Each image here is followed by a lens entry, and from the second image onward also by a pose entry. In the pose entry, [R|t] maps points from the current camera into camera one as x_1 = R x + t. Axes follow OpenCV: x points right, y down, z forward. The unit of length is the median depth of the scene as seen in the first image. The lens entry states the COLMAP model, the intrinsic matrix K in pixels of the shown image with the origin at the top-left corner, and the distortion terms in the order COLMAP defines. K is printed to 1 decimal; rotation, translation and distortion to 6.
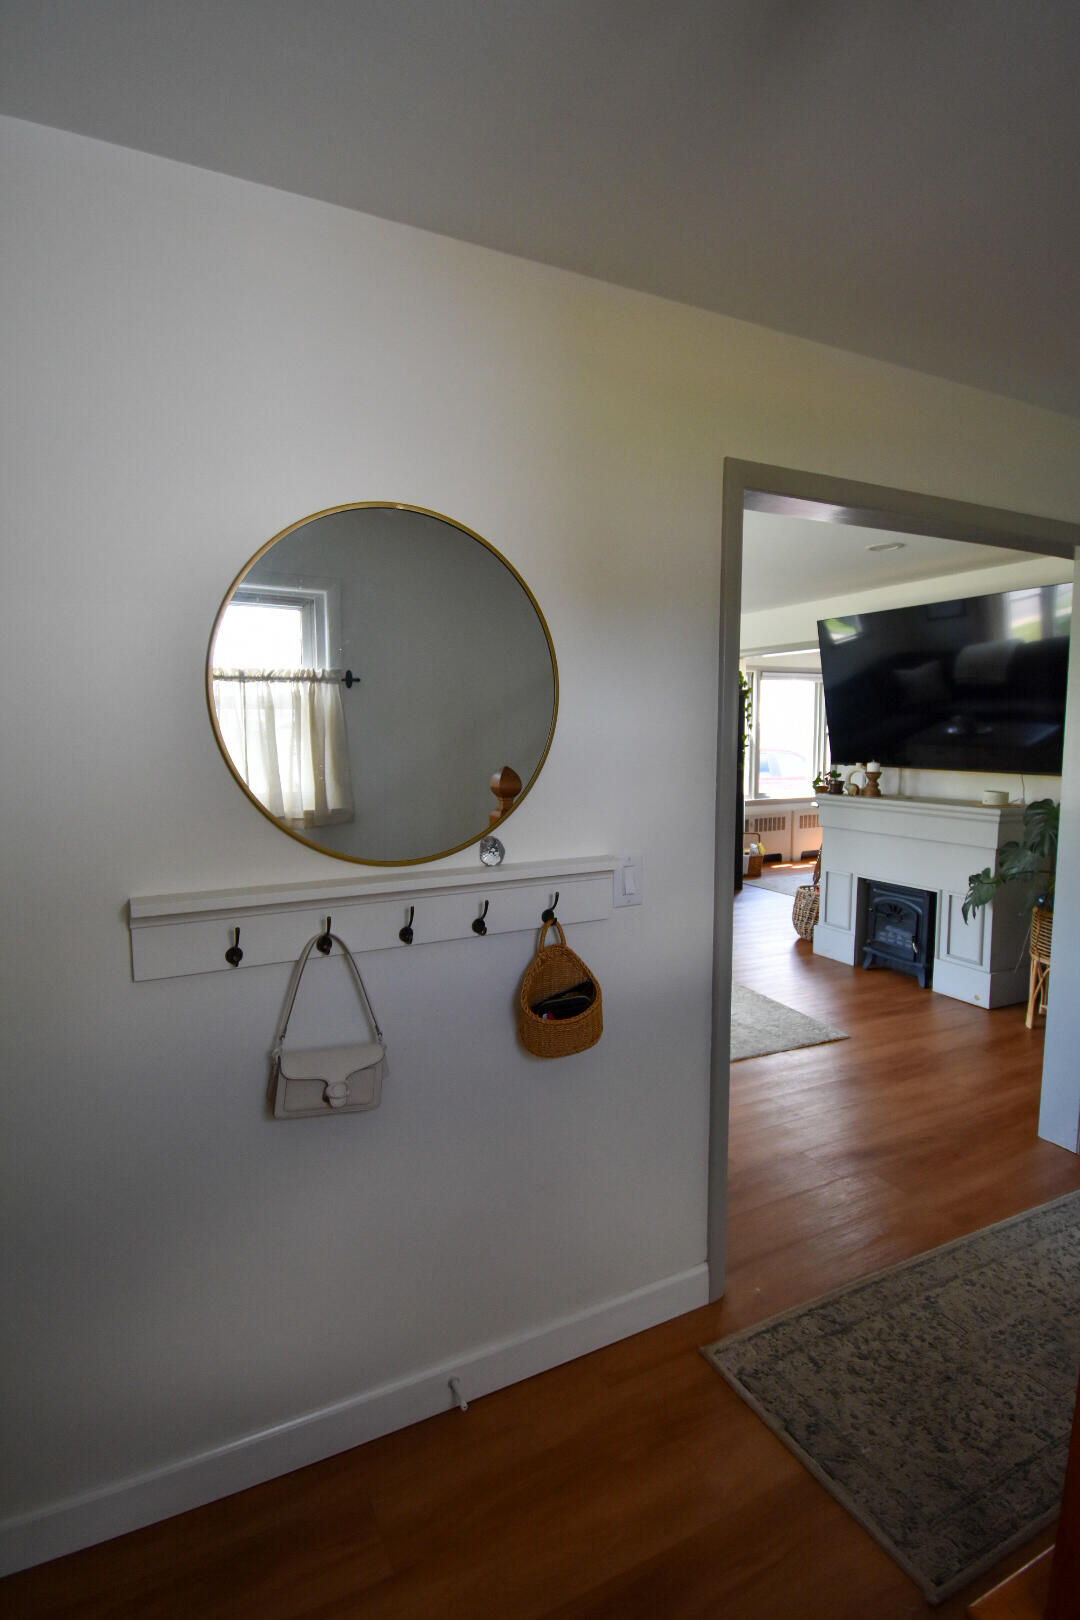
lens RADIAL K [[822.6, 0, 538.6], [0, 822.6, 810.2], [0, 0, 1]] dist [-0.024355, -0.003942]
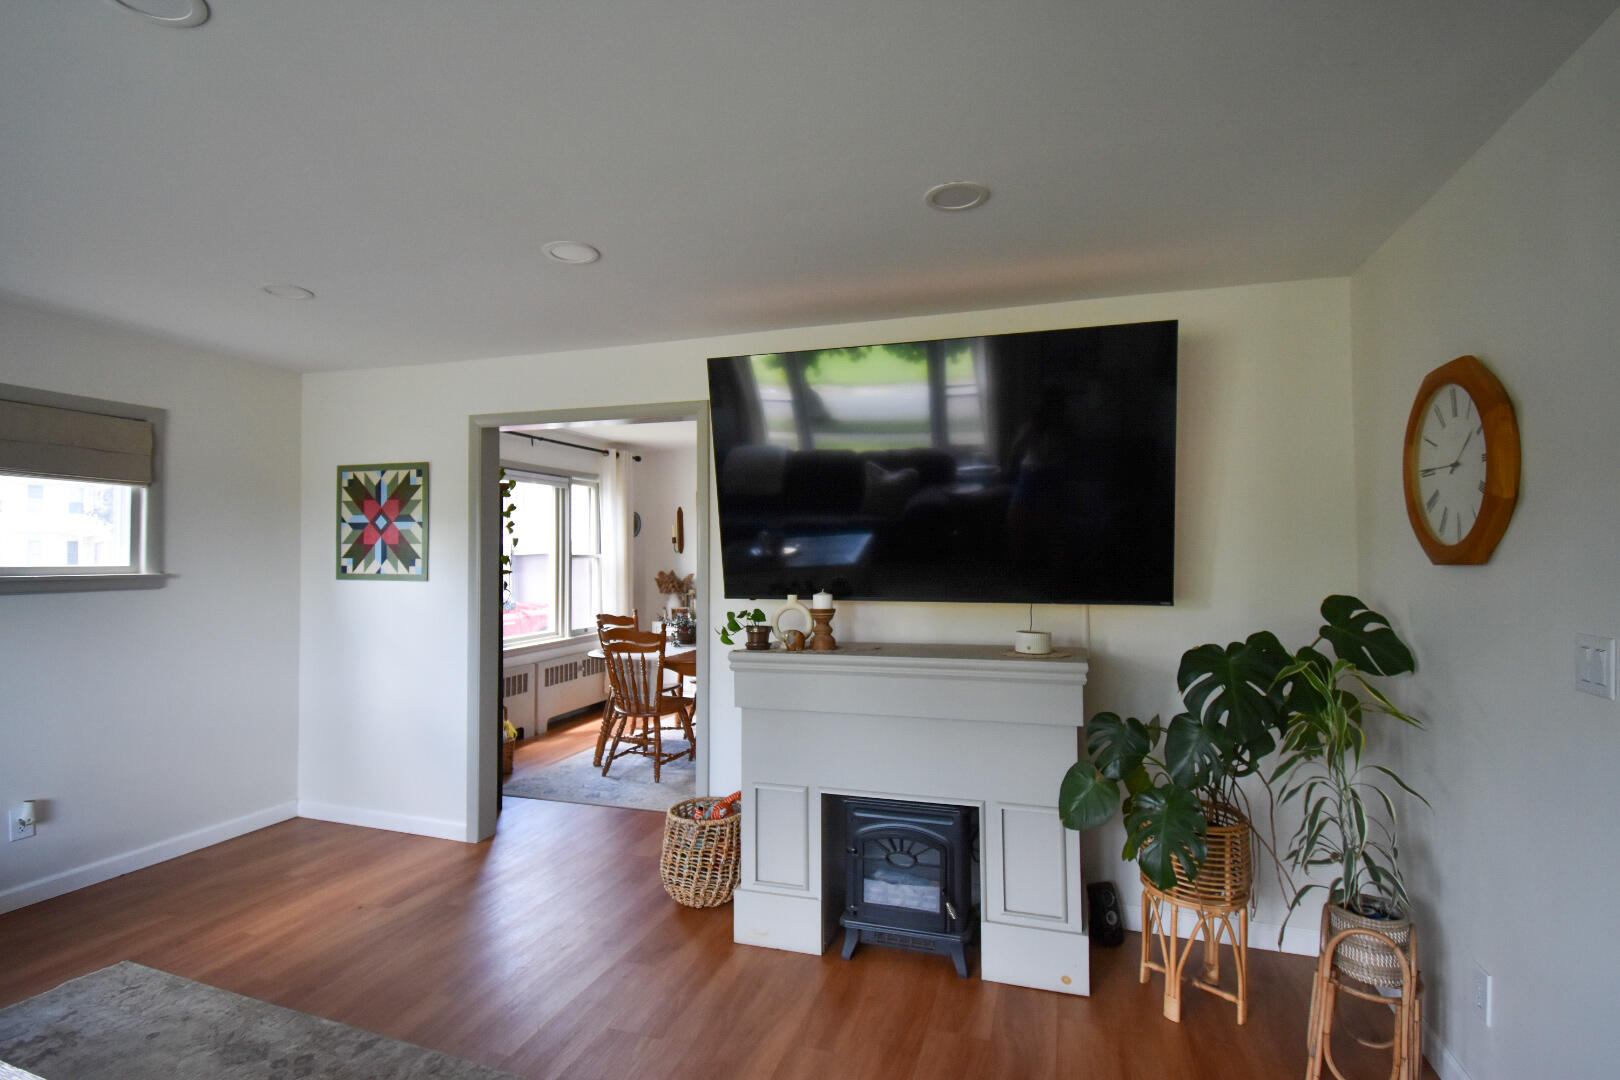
lens RADIAL K [[761.6, 0, 814.8], [0, 761.6, 543.0], [0, 0, 1]] dist [-0.001199, -0.000295]
pose [[0.694886, 0.021301, 0.718804, -0.001159], [0.067430, 0.993227, -0.094620, -0.042495], [-0.715952, 0.114219, 0.688743, 0.613855]]
